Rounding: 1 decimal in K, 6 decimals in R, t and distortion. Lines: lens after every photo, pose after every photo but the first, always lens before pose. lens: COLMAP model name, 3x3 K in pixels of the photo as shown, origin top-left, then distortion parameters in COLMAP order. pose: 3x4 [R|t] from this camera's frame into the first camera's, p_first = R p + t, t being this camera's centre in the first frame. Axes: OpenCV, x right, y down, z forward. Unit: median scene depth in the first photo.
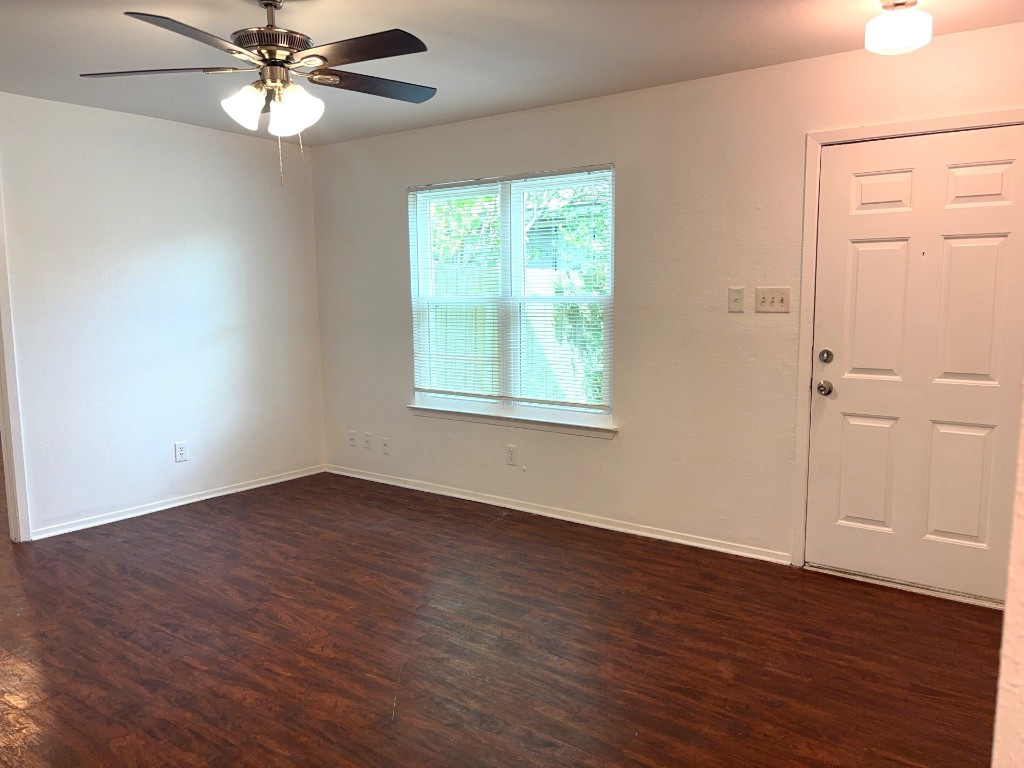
lens RADIAL K [[772.2, 0, 512.0], [0, 772.2, 384.0], [0, 0, 1]] dist [0.075892, -0.107450]
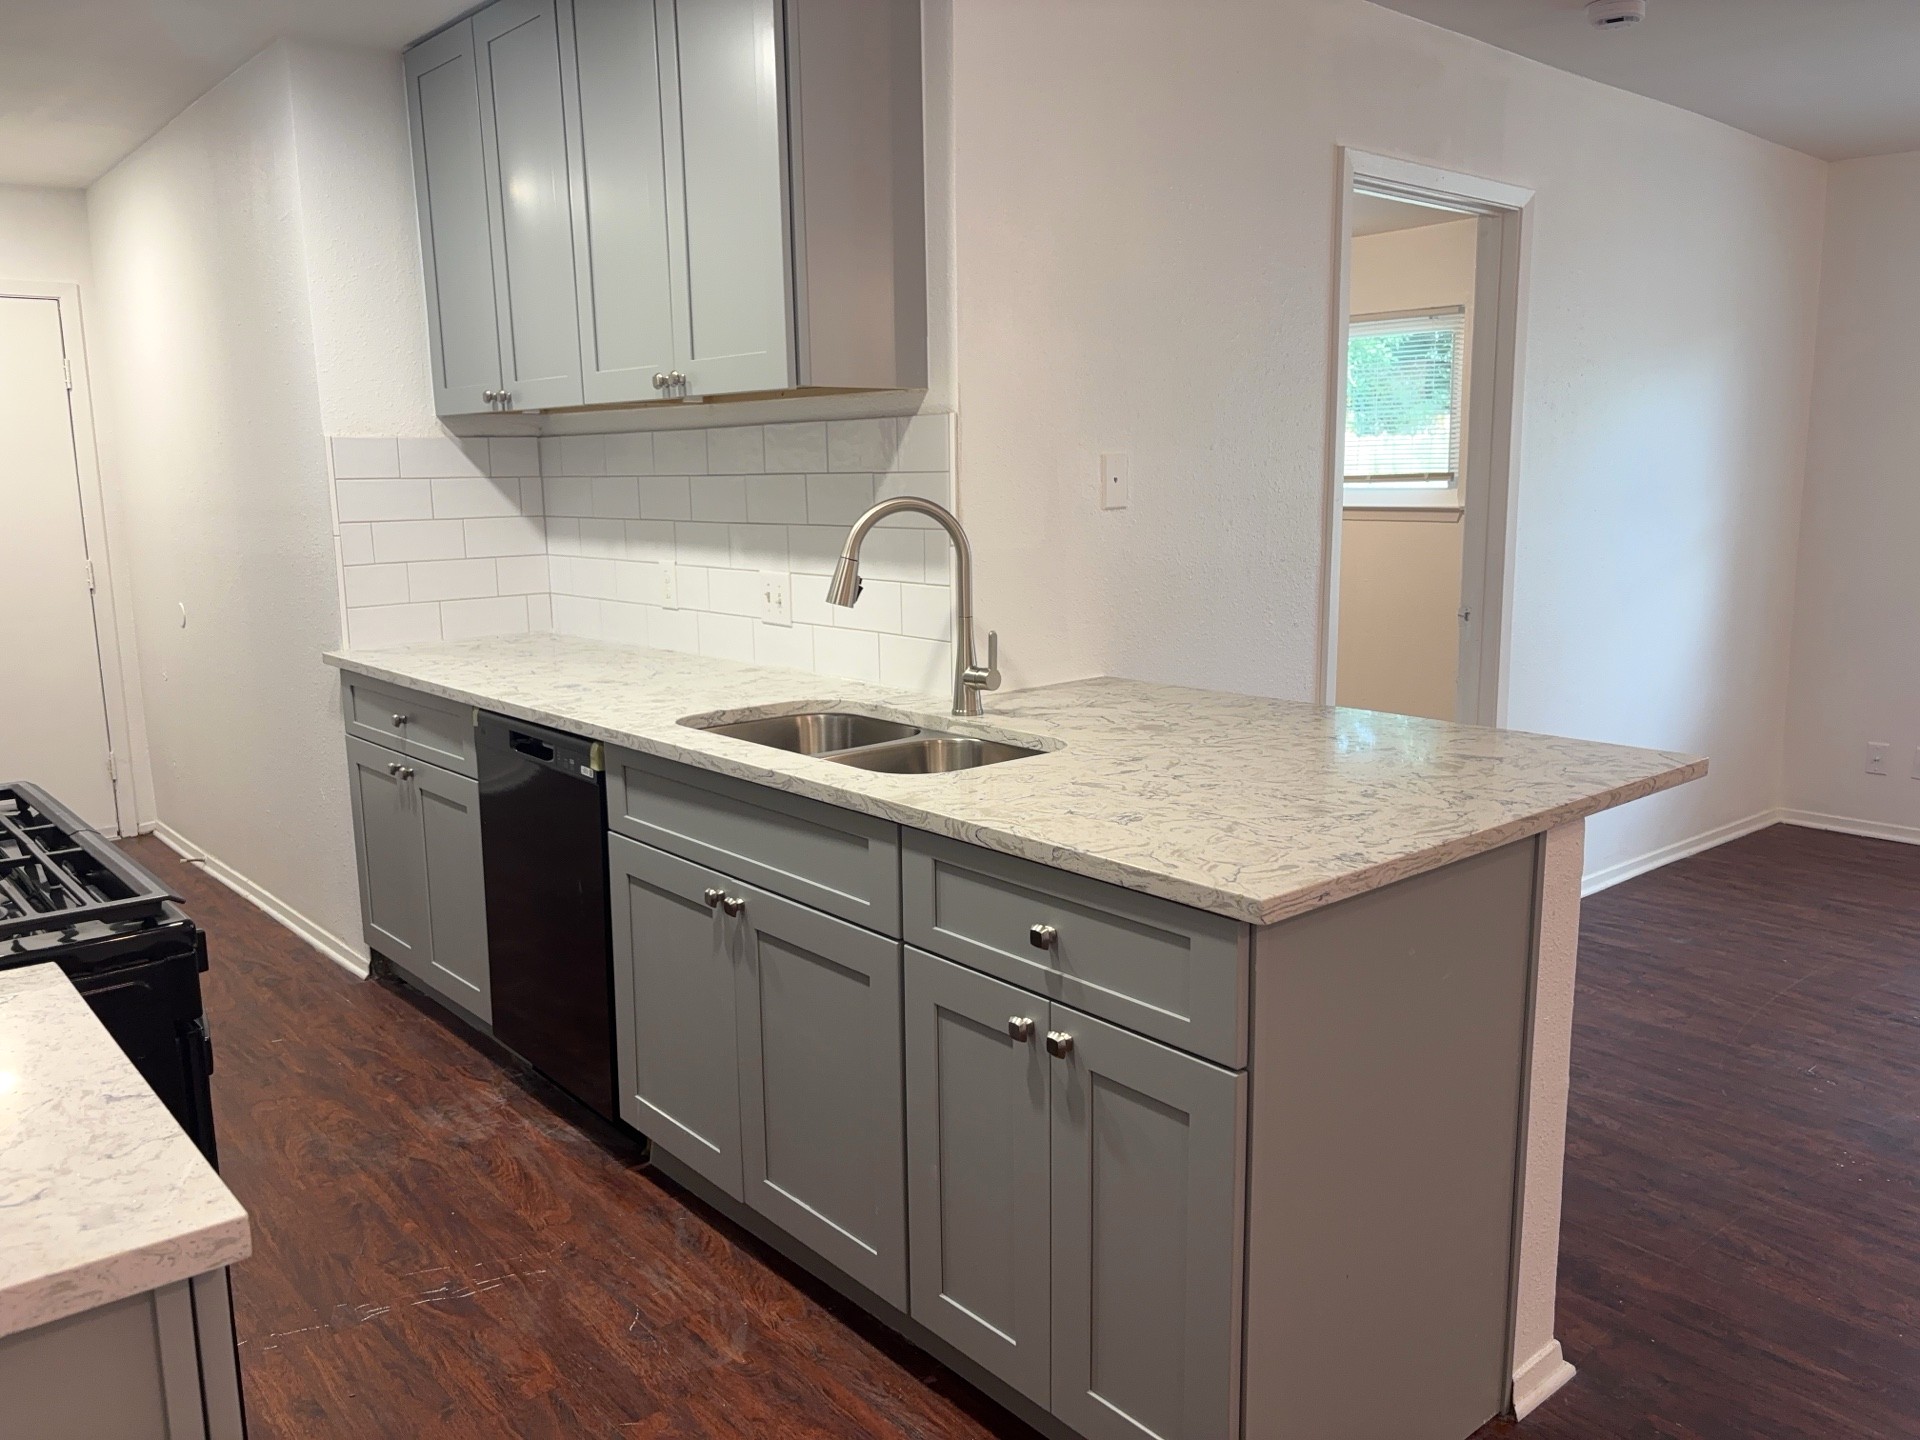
lens RADIAL K [[1476.9, 0, 960.0], [0, 1476.9, 720.0], [0, 0, 1]] dist [0.002242, 0.001929]
pose [[0.974395, 0.033756, -0.222297, -0.833377], [-0.021923, 0.998219, 0.055486, 0.009301], [0.223774, -0.049192, 0.973399, -0.067500]]
